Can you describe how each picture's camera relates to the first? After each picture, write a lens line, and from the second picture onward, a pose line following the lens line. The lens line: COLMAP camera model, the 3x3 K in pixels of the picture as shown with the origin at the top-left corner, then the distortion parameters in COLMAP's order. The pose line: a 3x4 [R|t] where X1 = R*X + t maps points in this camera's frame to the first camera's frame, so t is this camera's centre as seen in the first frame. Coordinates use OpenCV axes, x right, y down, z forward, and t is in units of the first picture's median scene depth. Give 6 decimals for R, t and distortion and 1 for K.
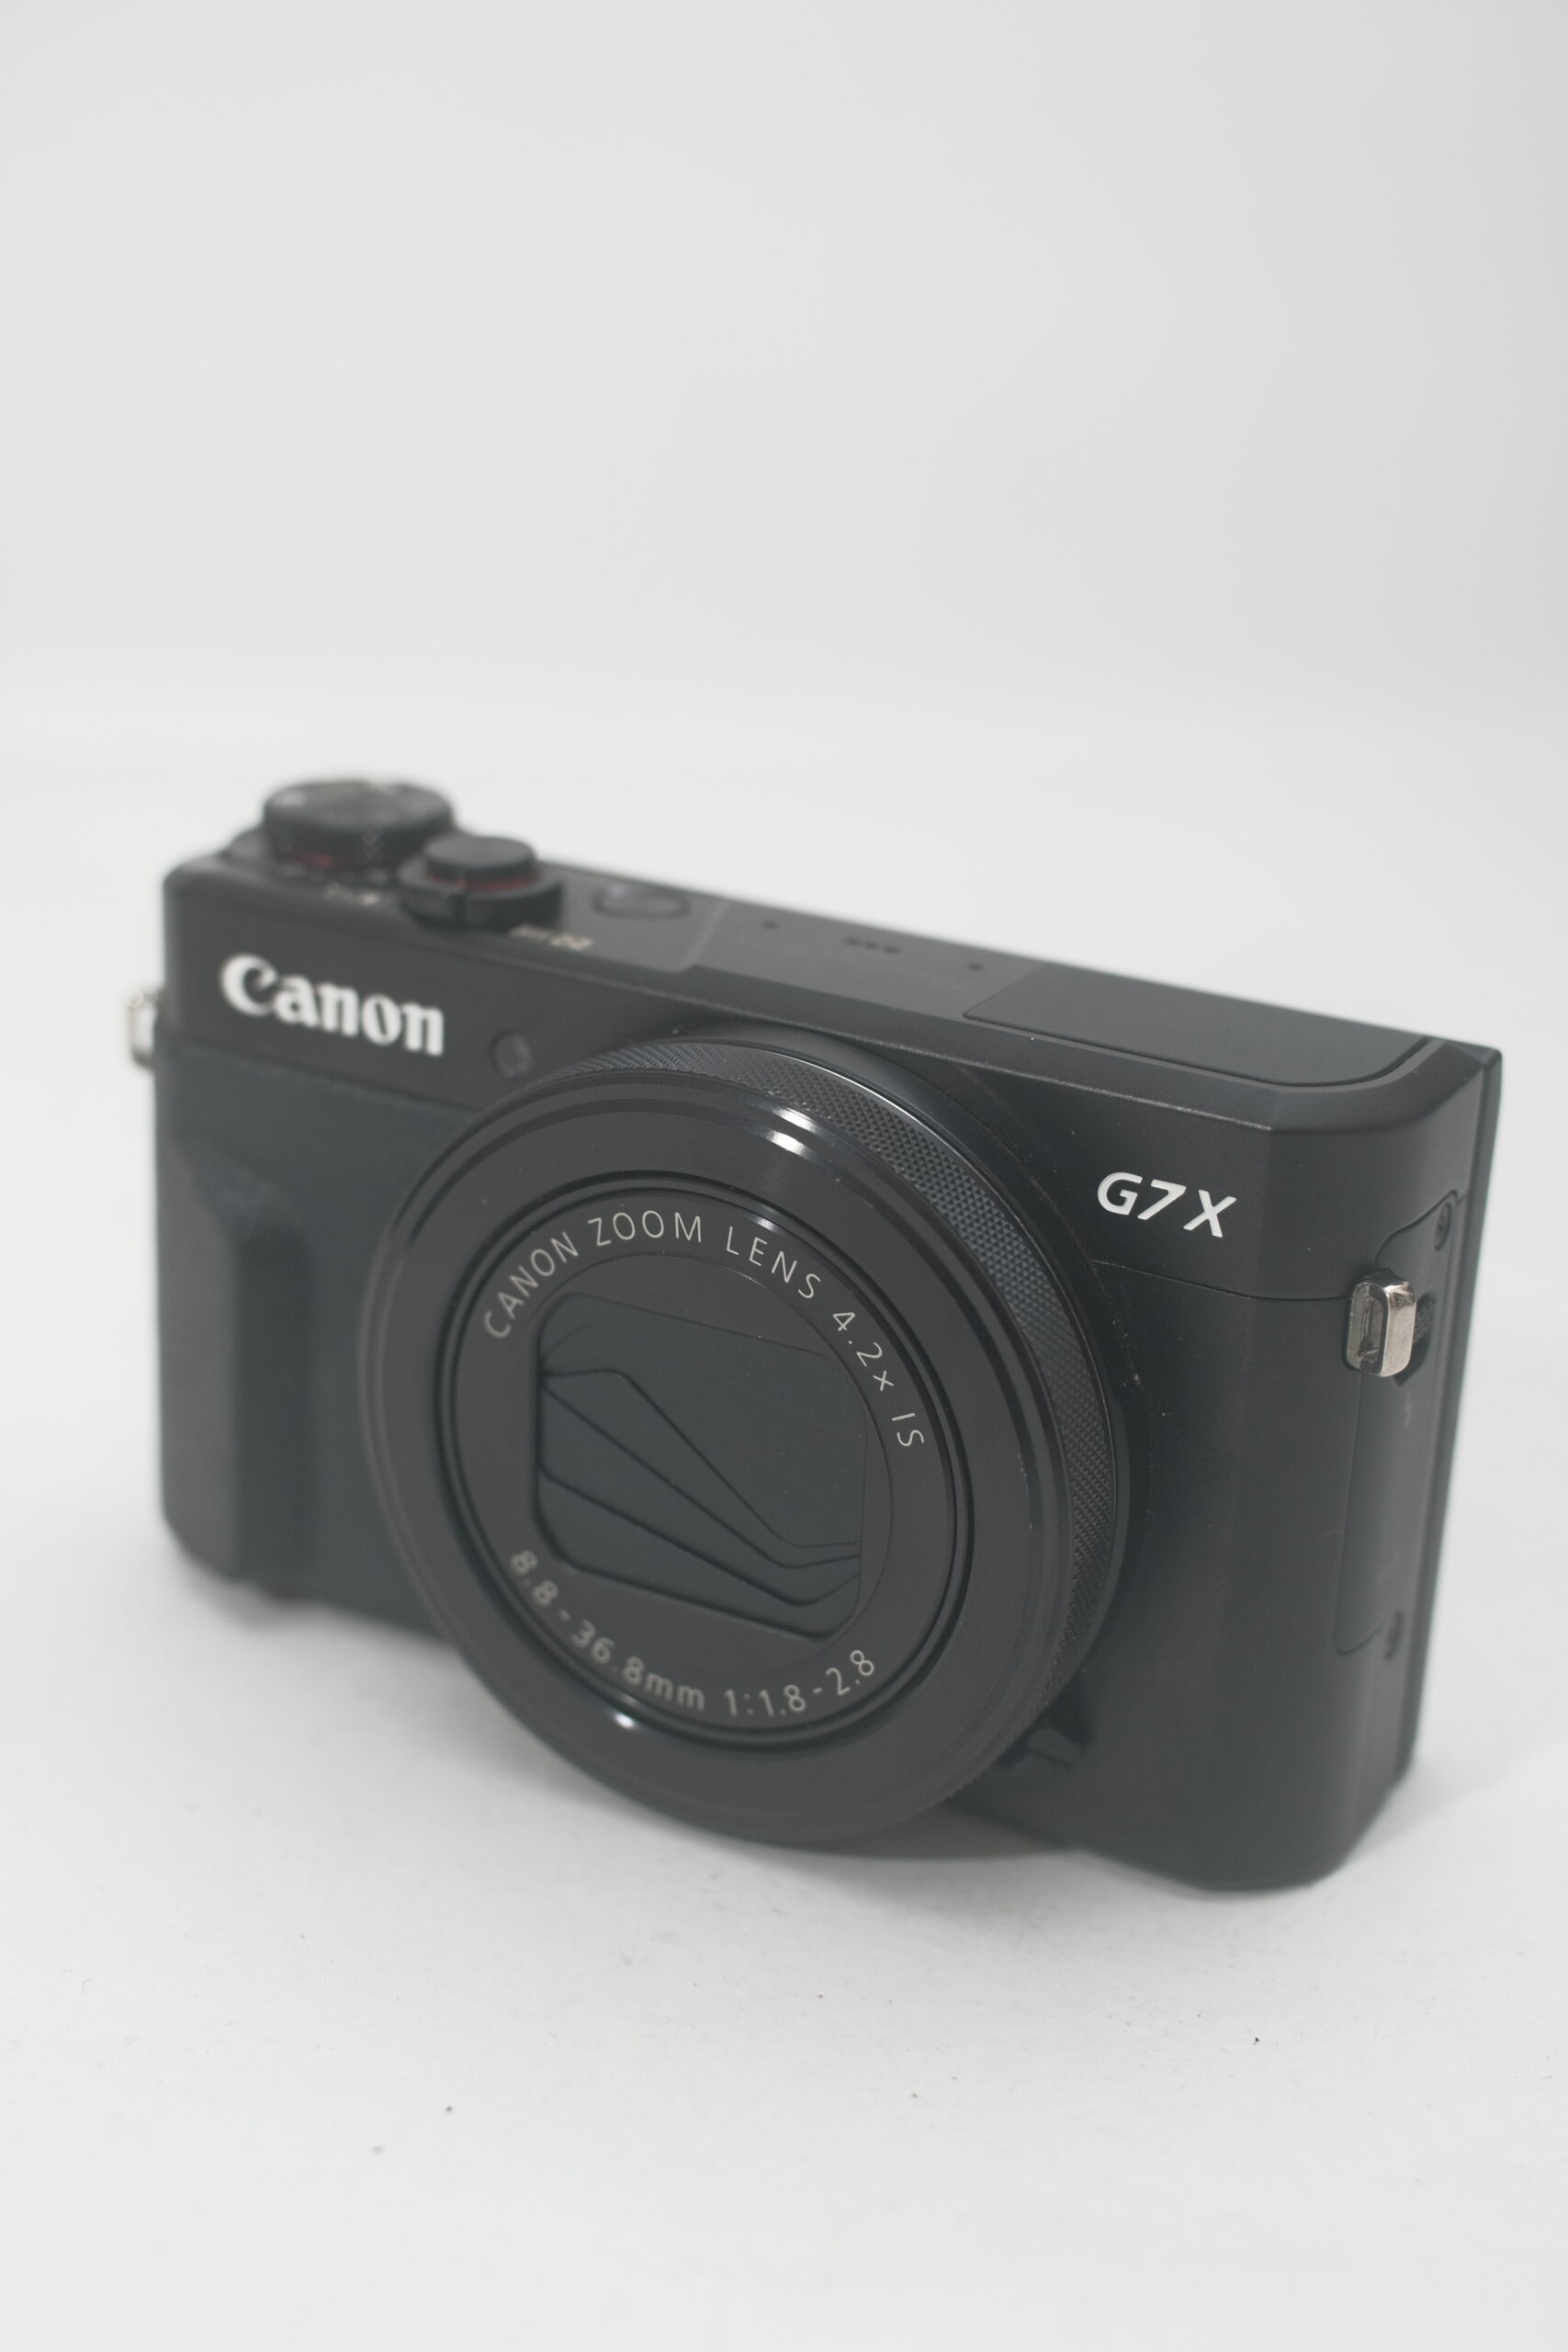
lens RADIAL K [[3463.8, 0, 780.5], [0, 3463.8, 1164.8], [0, 0, 1]] dist [0.024620, 0.000000]
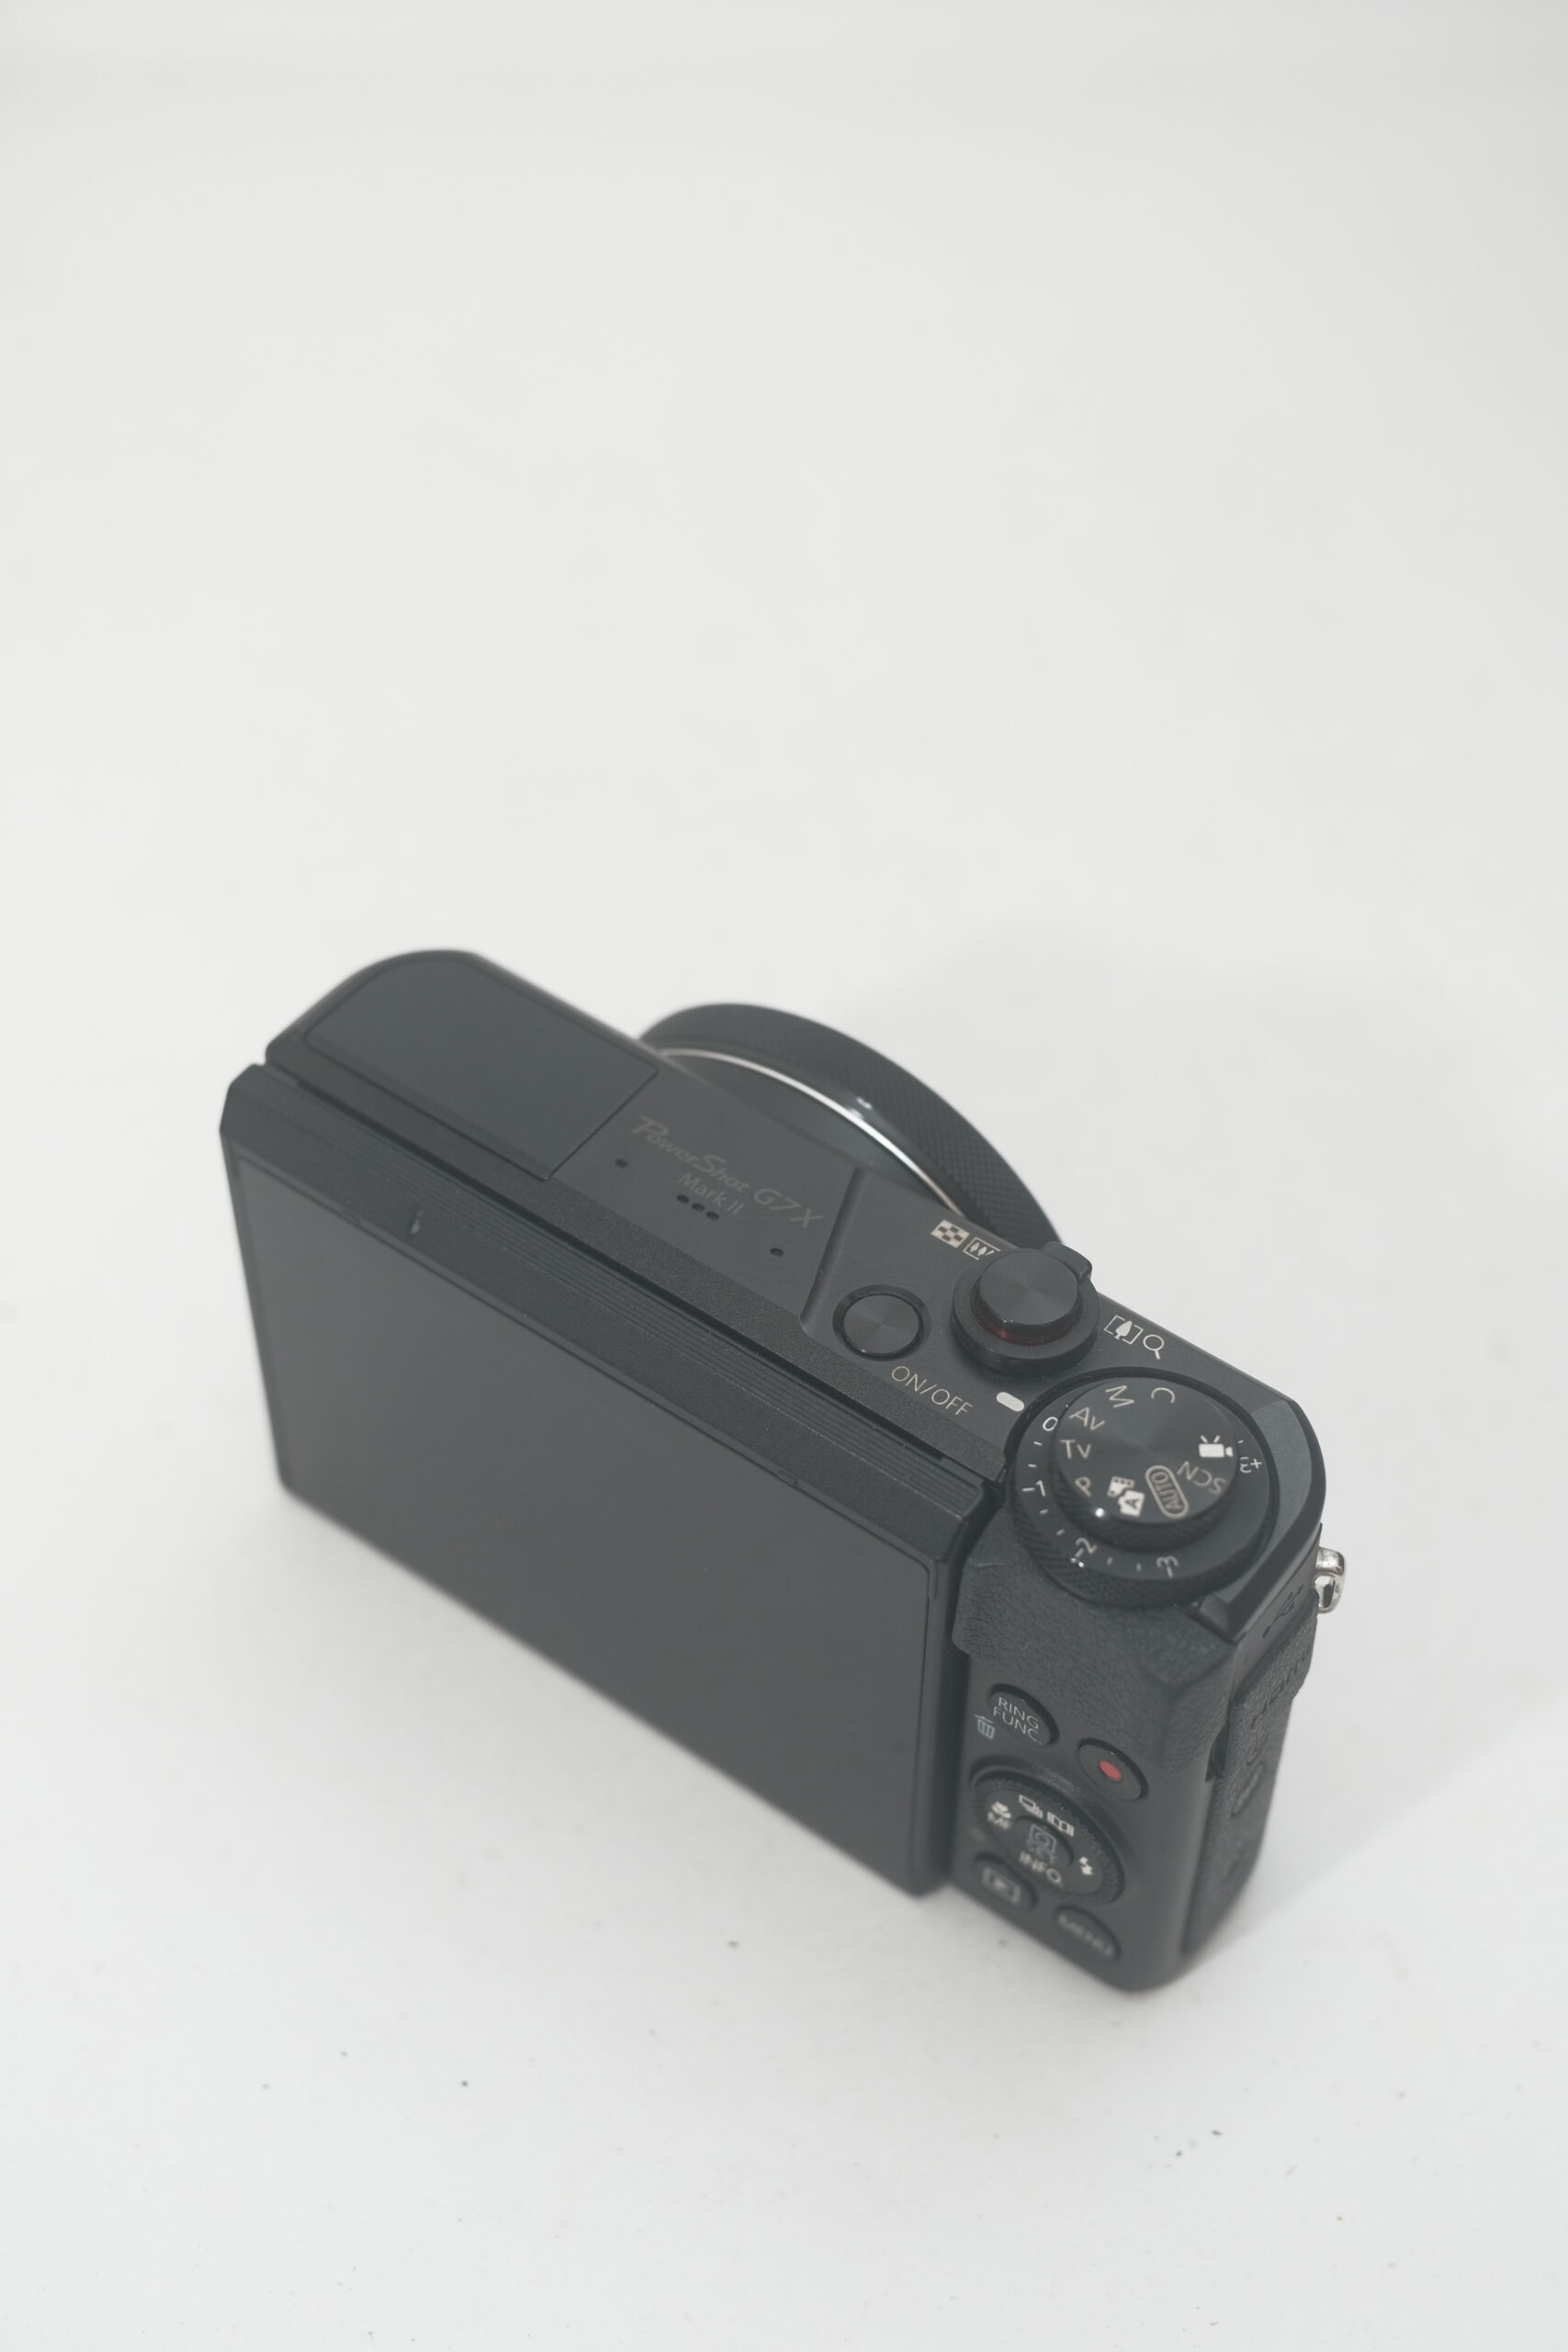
lens RADIAL K [[3463.8, 0, 777.1], [0, 3463.8, 1165.5], [0, 0, 1]] dist [0.024620, 0.000000]
pose [[-0.989038, -0.139413, 0.048659, -0.057885], [-0.005014, 0.361048, 0.932534, -1.210903], [-0.147575, 0.922068, -0.357789, 1.453934]]
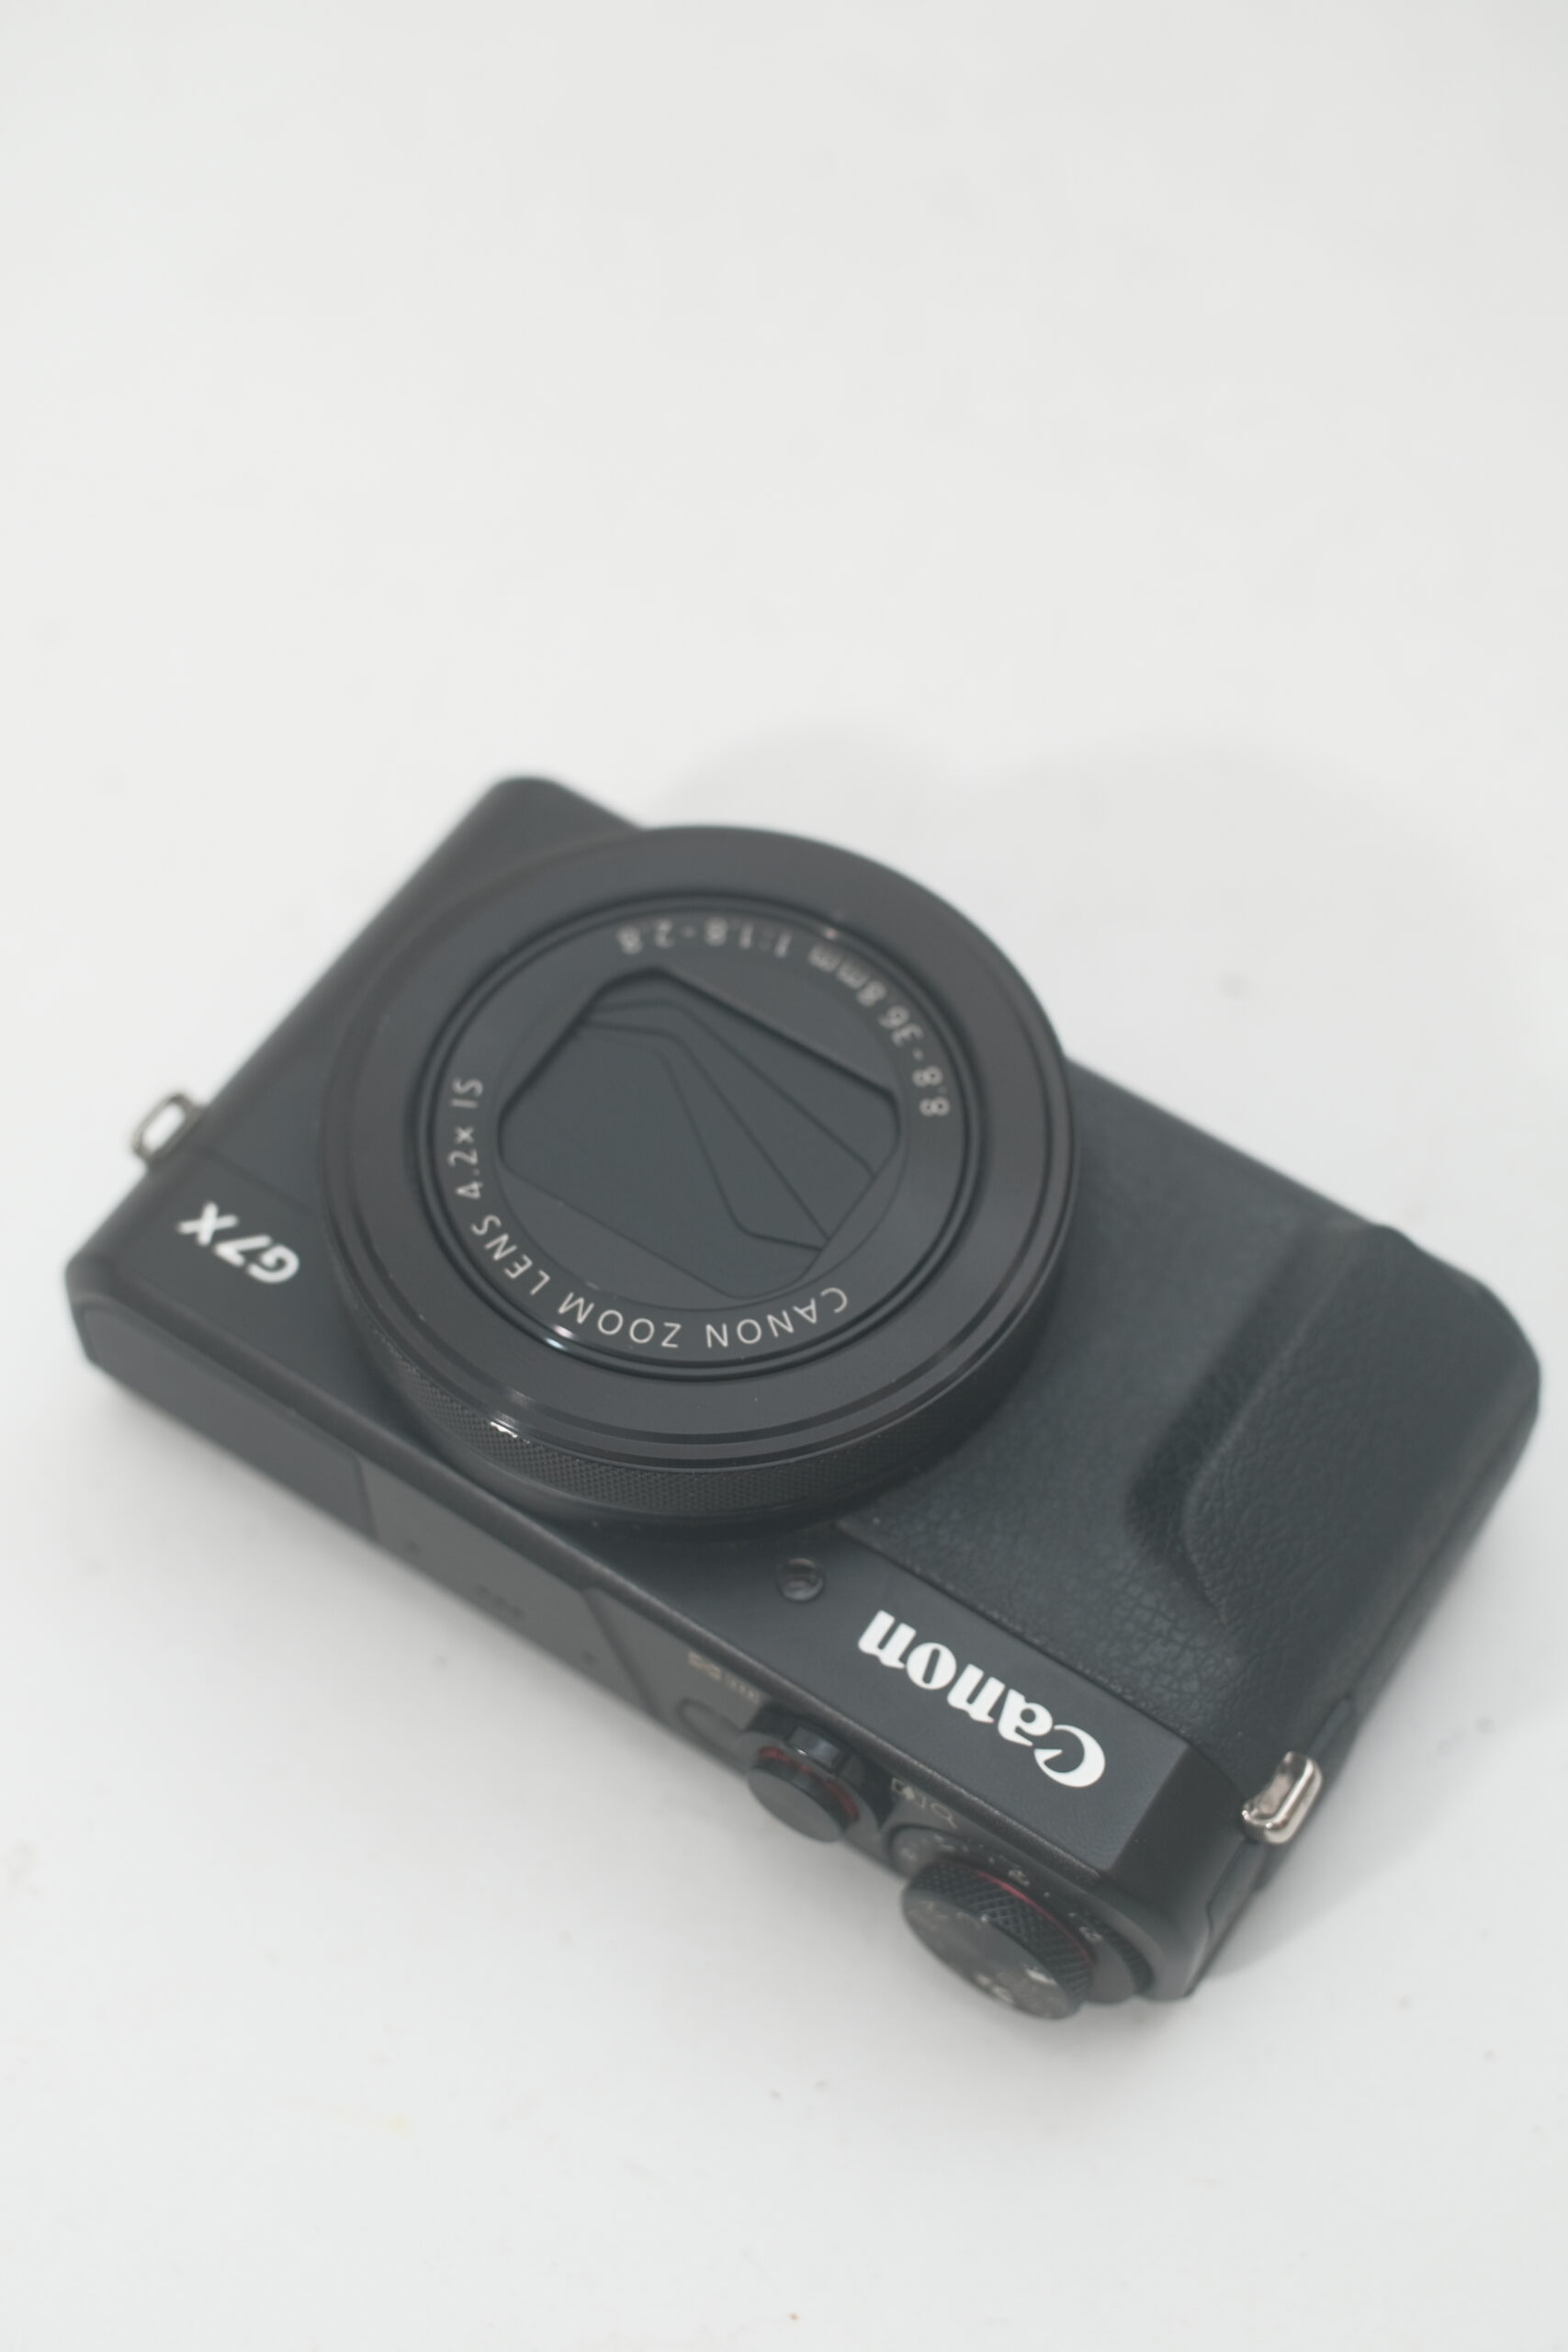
lens RADIAL K [[3463.8, 0, 776.6], [0, 3463.8, 1185.2], [0, 0, 1]] dist [0.024620, 0.000000]
pose [[-0.760470, -0.138867, 0.634351, -0.717071], [0.341584, -0.916341, 0.208899, -0.143521], [0.552273, 0.375546, 0.744285, 0.214410]]
